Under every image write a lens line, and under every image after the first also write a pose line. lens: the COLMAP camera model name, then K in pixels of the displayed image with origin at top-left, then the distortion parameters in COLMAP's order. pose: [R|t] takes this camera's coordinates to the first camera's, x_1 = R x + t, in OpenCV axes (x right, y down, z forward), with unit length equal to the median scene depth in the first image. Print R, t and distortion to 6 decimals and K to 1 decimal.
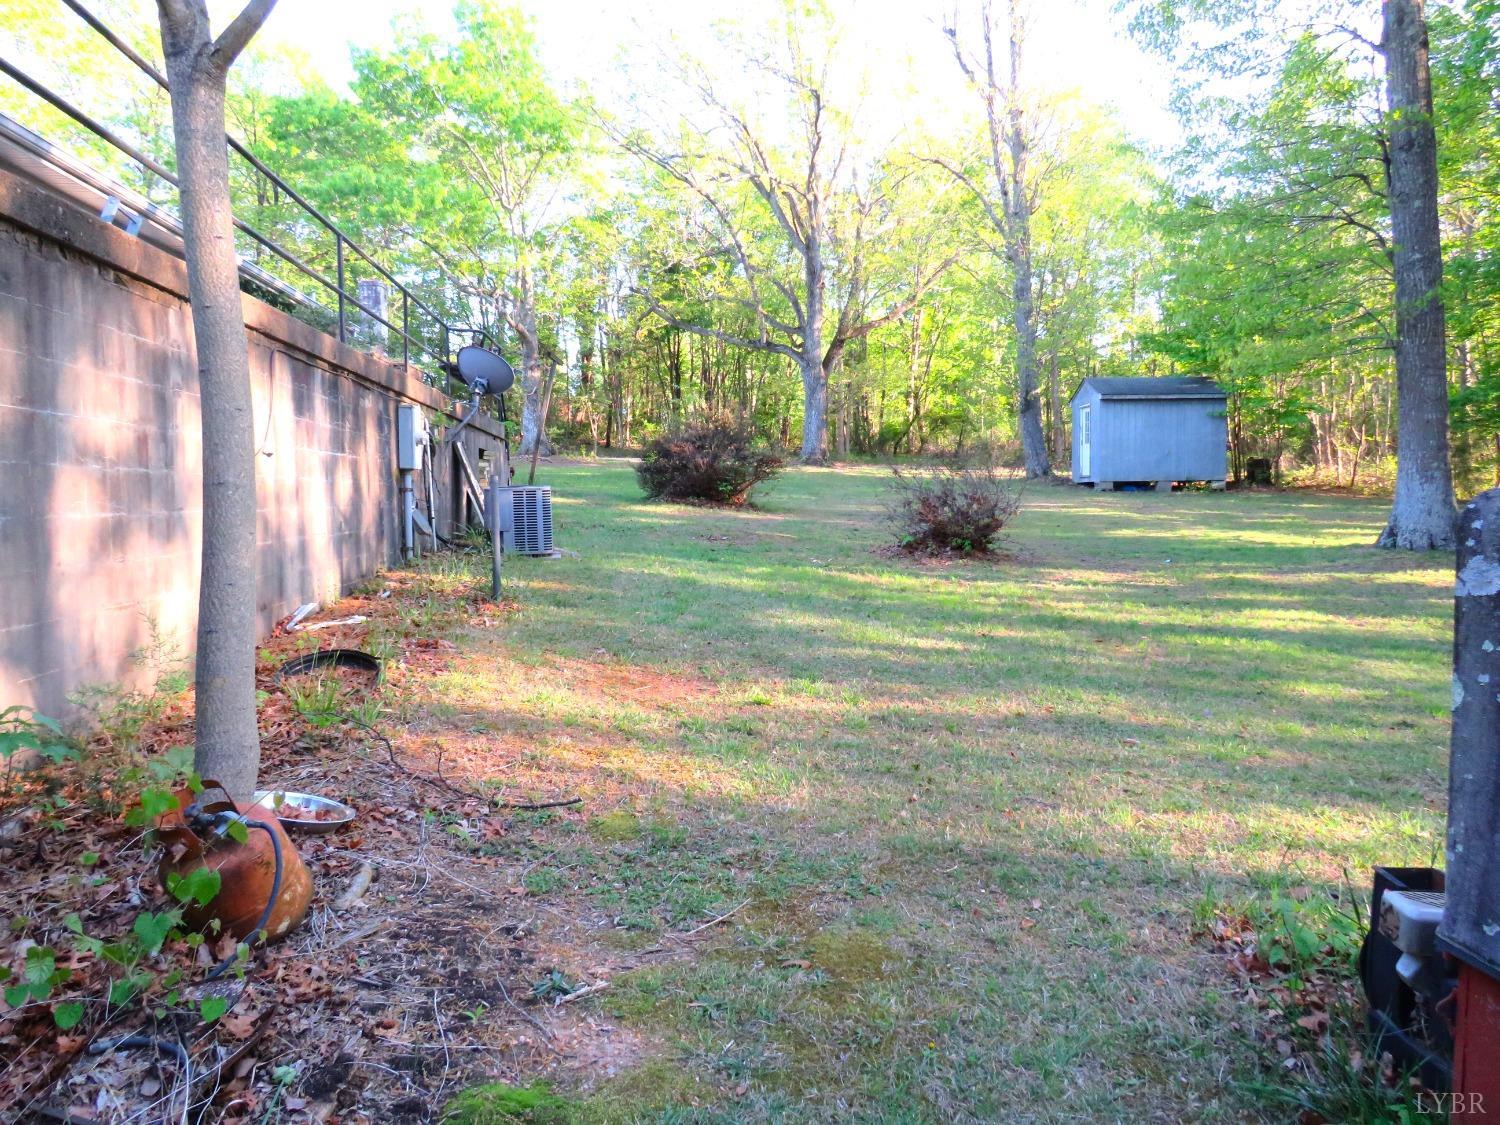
lens RADIAL K [[1064.6, 0, 750.0], [0, 1064.6, 562.5], [0, 0, 1]] dist [-0.045868, 0.028675]
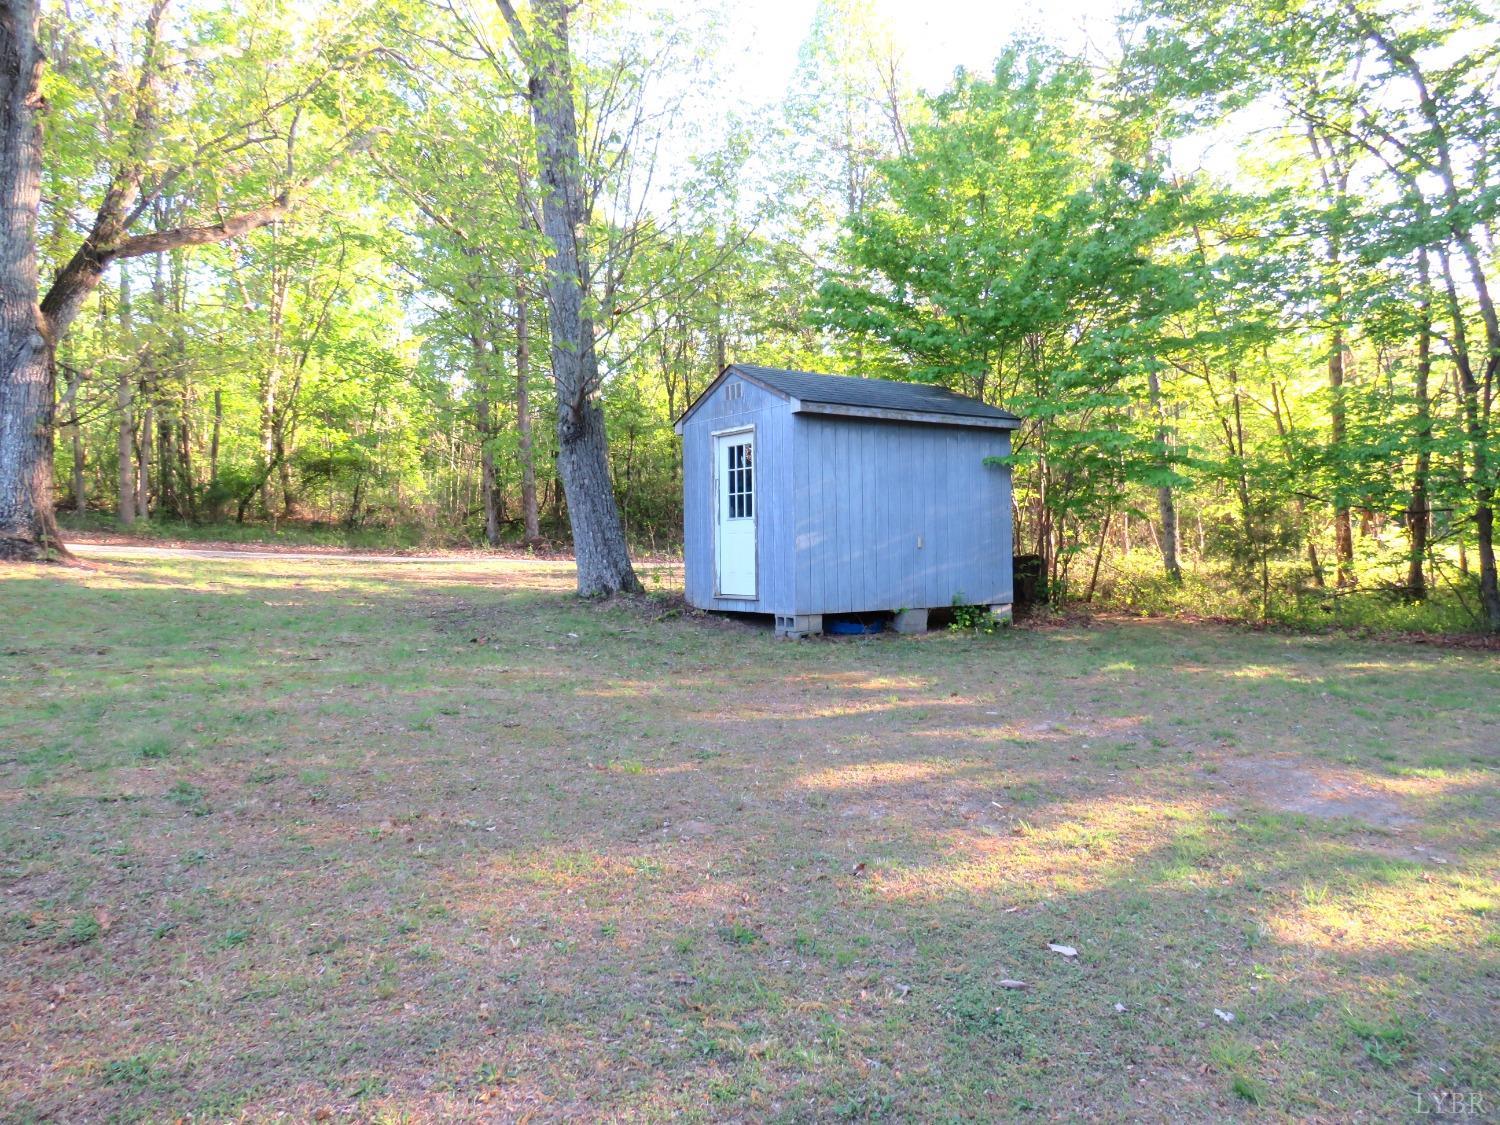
lens RADIAL K [[1064.6, 0, 750.0], [0, 1064.6, 562.5], [0, 0, 1]] dist [-0.045868, 0.028675]
pose [[0.833547, 0.000369, 0.552448, 0.070839], [0.031376, 0.998354, -0.048009, -0.059877], [-0.551556, 0.057351, 0.832164, 0.518039]]
